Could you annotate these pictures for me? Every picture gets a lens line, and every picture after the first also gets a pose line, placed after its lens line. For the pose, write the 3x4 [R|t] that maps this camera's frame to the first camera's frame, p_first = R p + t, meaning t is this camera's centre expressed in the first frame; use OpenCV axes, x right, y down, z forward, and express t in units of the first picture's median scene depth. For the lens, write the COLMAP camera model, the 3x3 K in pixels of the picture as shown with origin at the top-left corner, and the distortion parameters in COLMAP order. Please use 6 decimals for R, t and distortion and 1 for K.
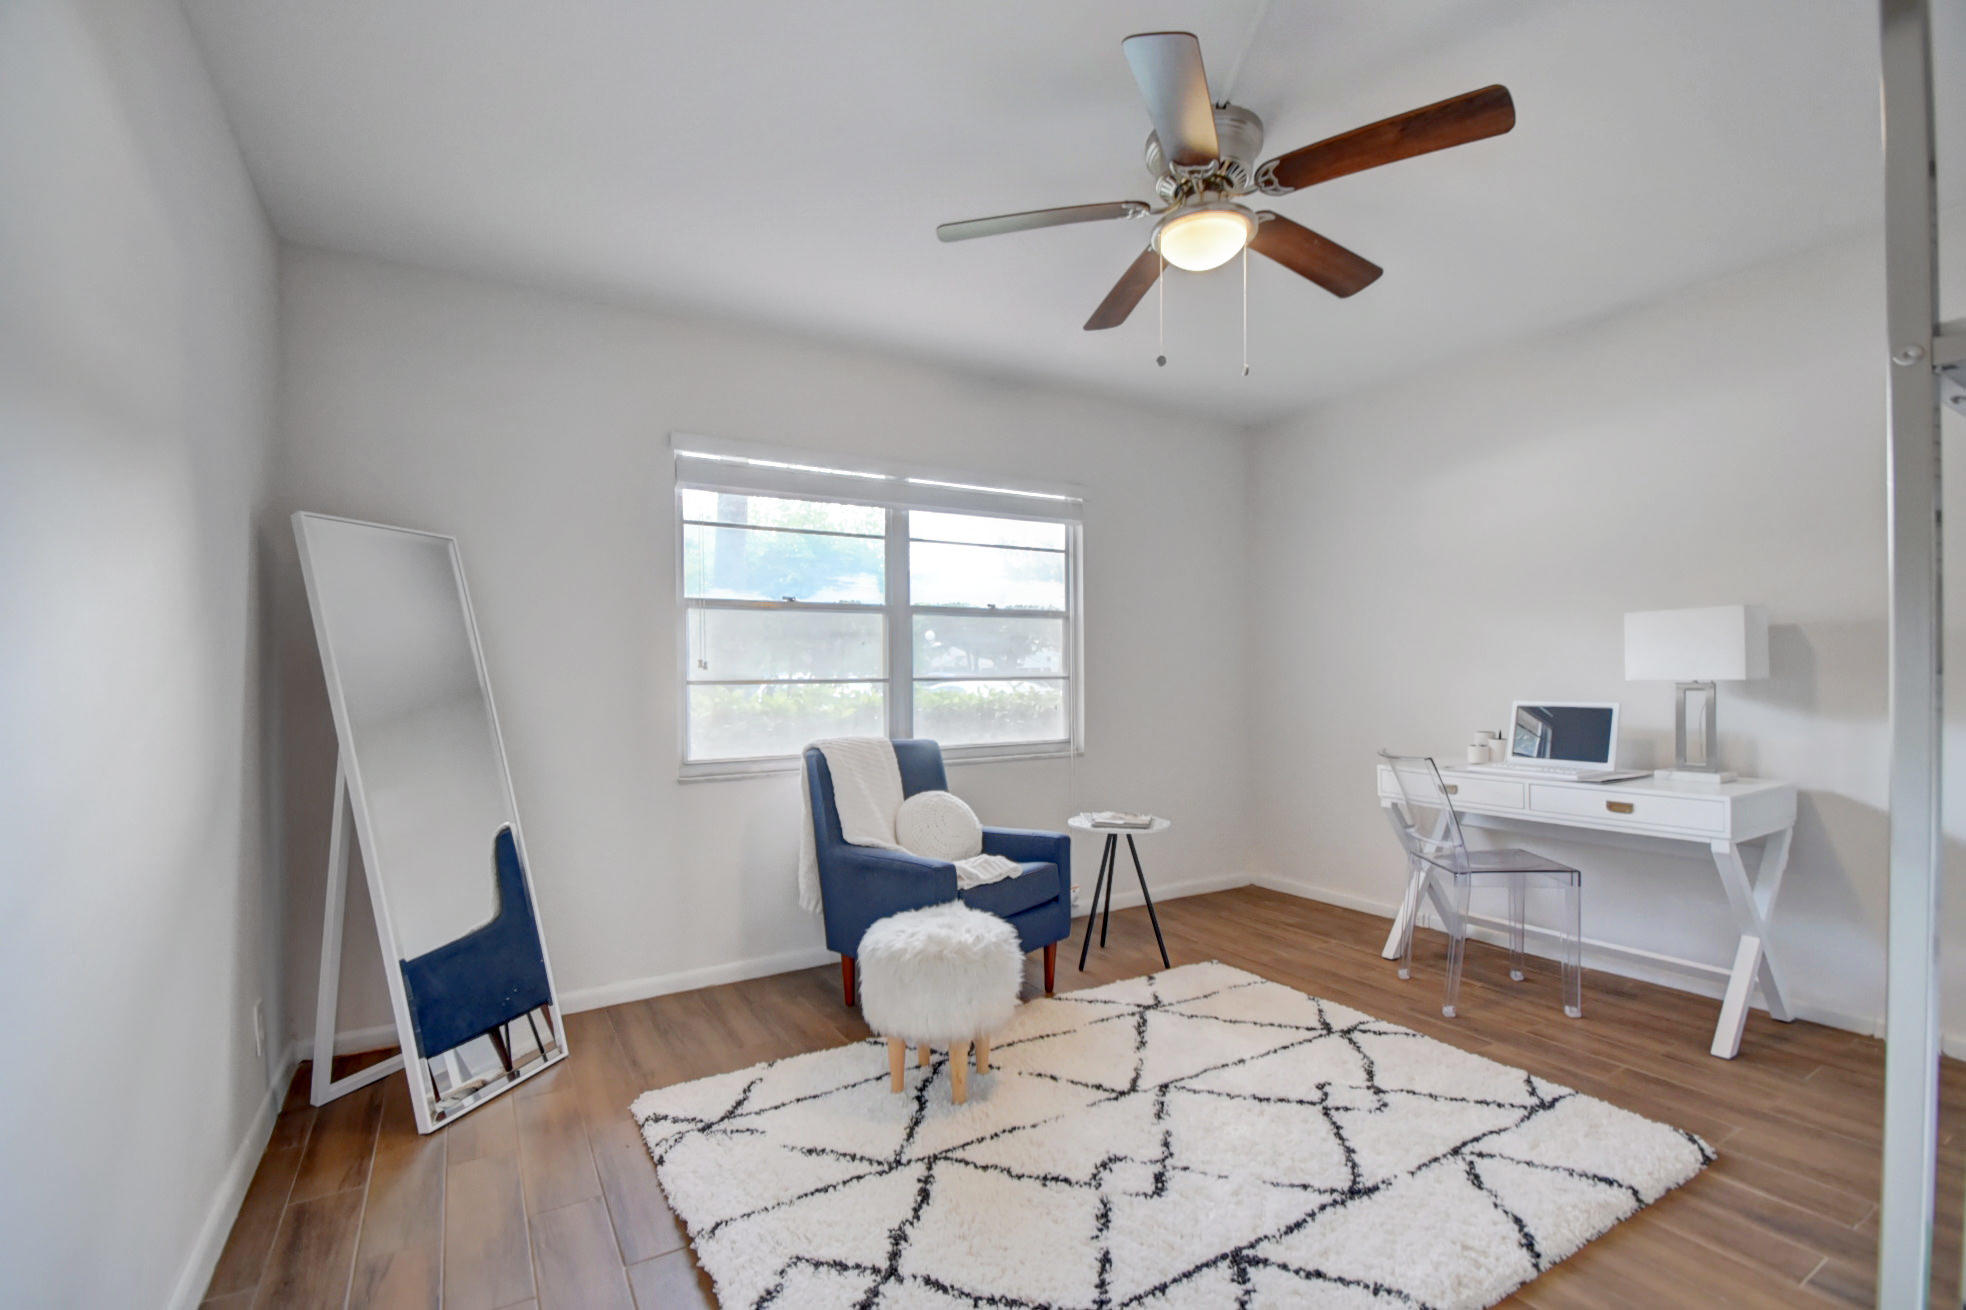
lens RADIAL K [[858.1, 0, 975.5], [0, 858.1, 682.1], [0, 0, 1]] dist [0.000841, -0.013954]
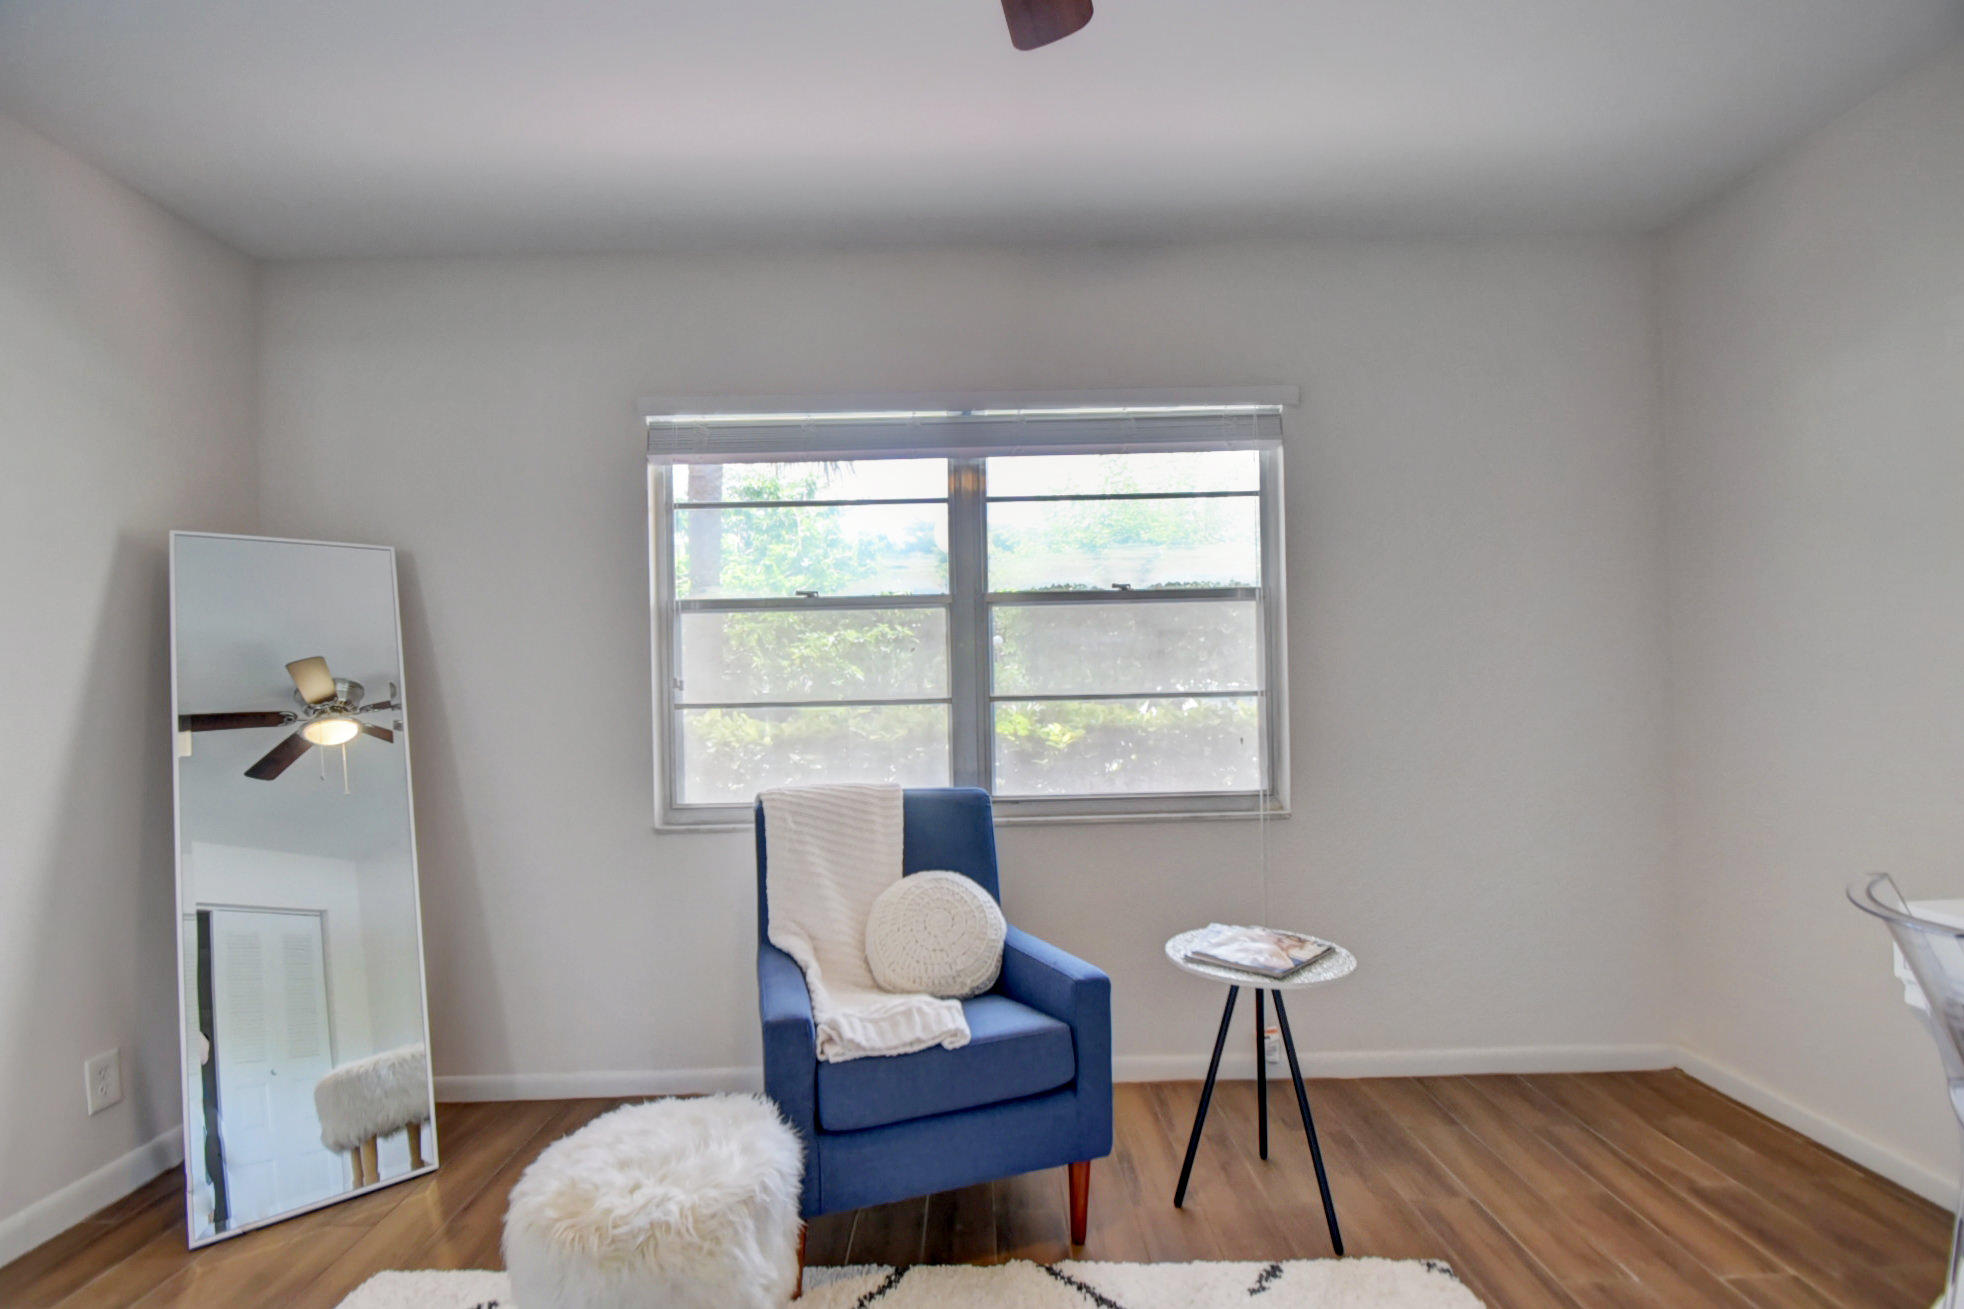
lens RADIAL K [[862.4, 0, 974.7], [0, 862.4, 686.8], [0, 0, 1]] dist [0.005404, -0.013835]
pose [[0.864436, -0.013311, -0.502567, 0.280578], [0.010952, 0.999911, -0.007645, -0.007849], [0.502624, 0.001105, 0.864505, 0.404598]]
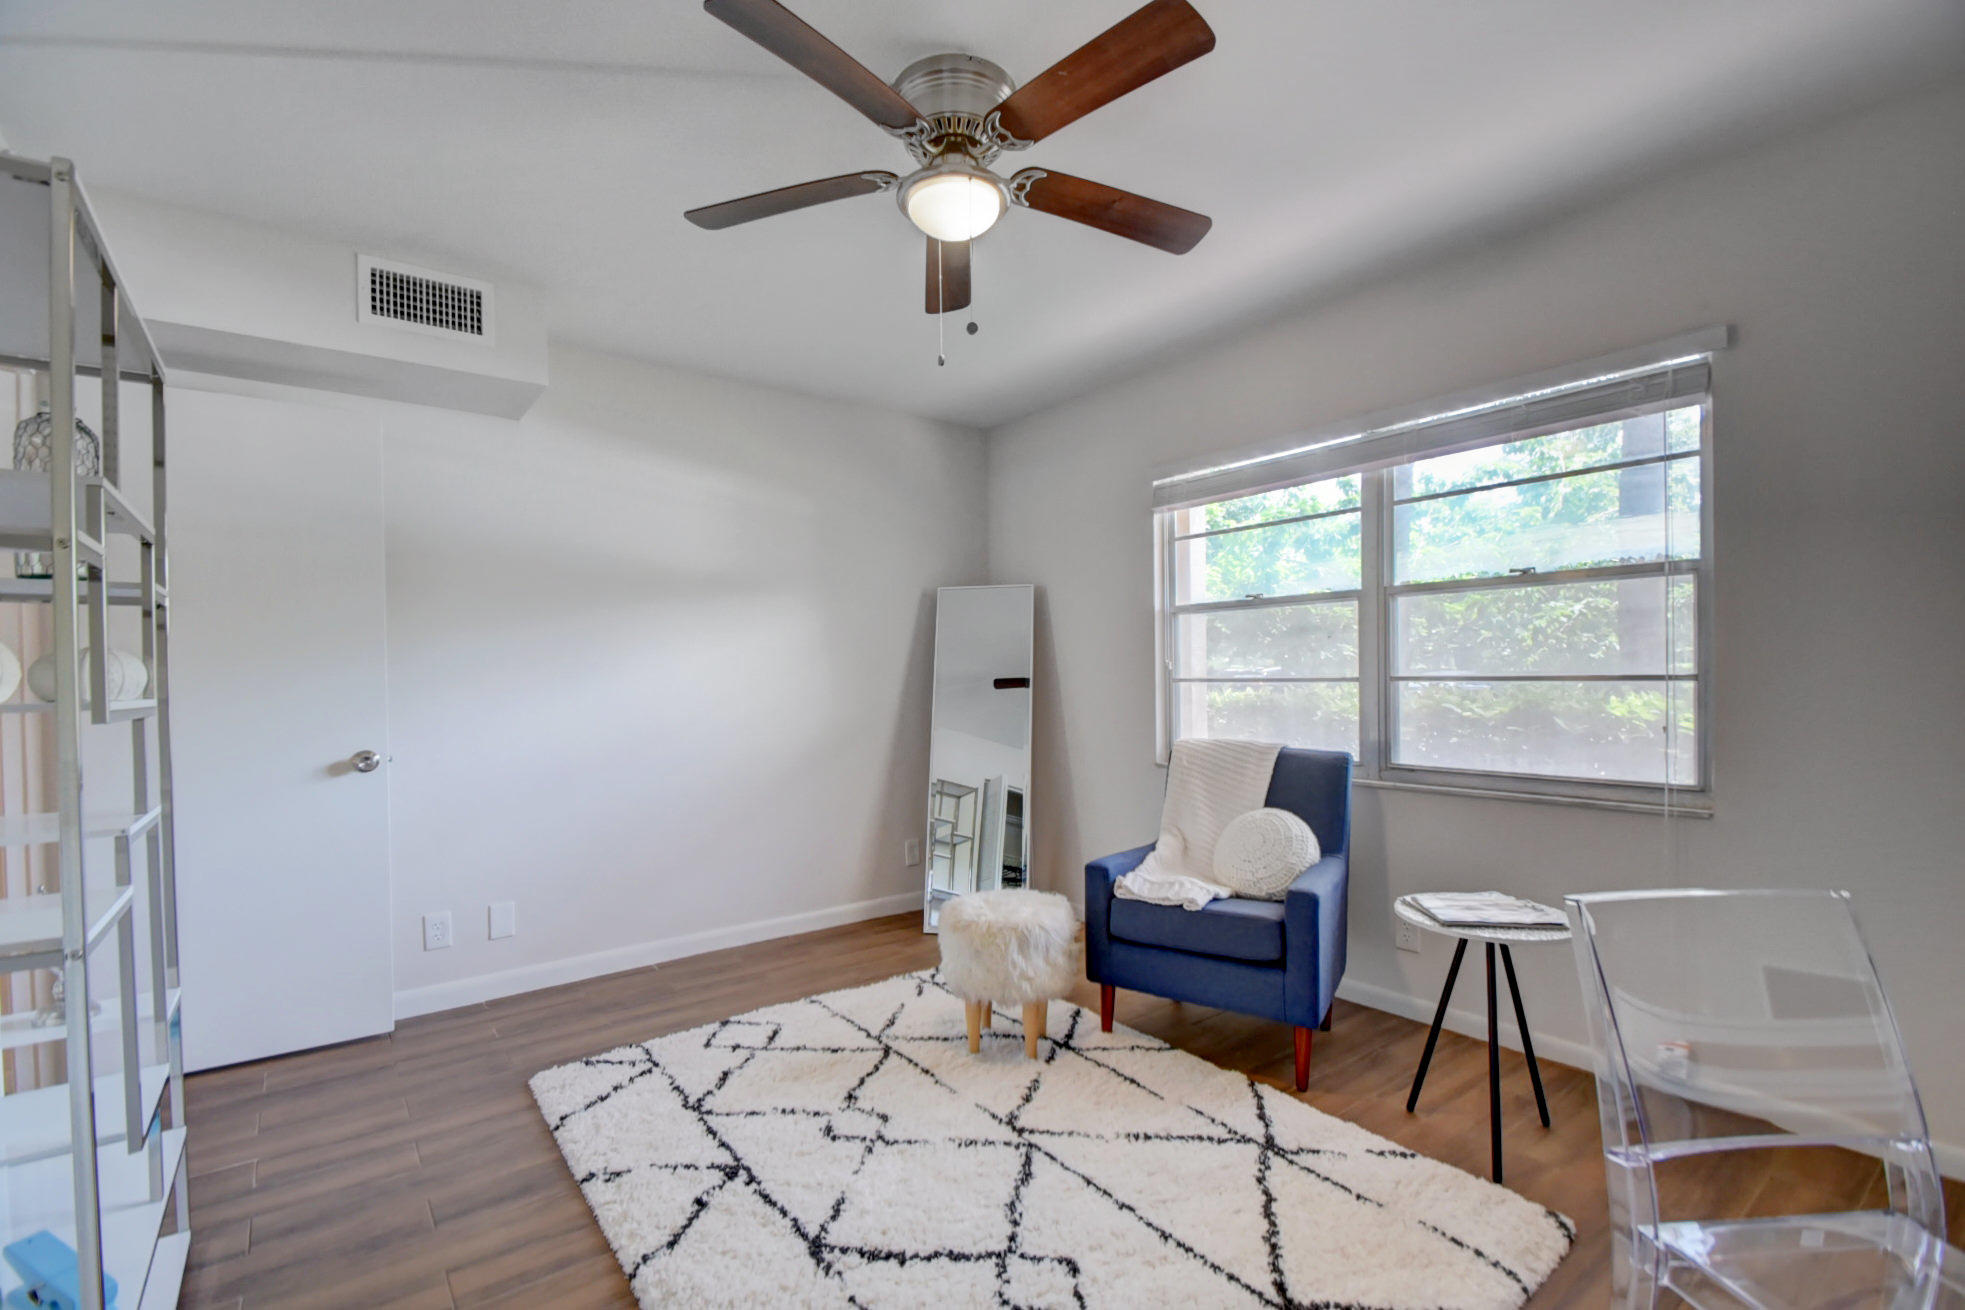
lens RADIAL K [[862.8, 0, 975.2], [0, 862.8, 687.4], [0, 0, 1]] dist [0.005404, -0.013835]
pose [[0.126710, 0.019475, -0.991749, 0.700921], [0.002384, 0.999798, 0.019938, -0.012675], [0.991937, -0.004891, 0.126638, 0.537264]]
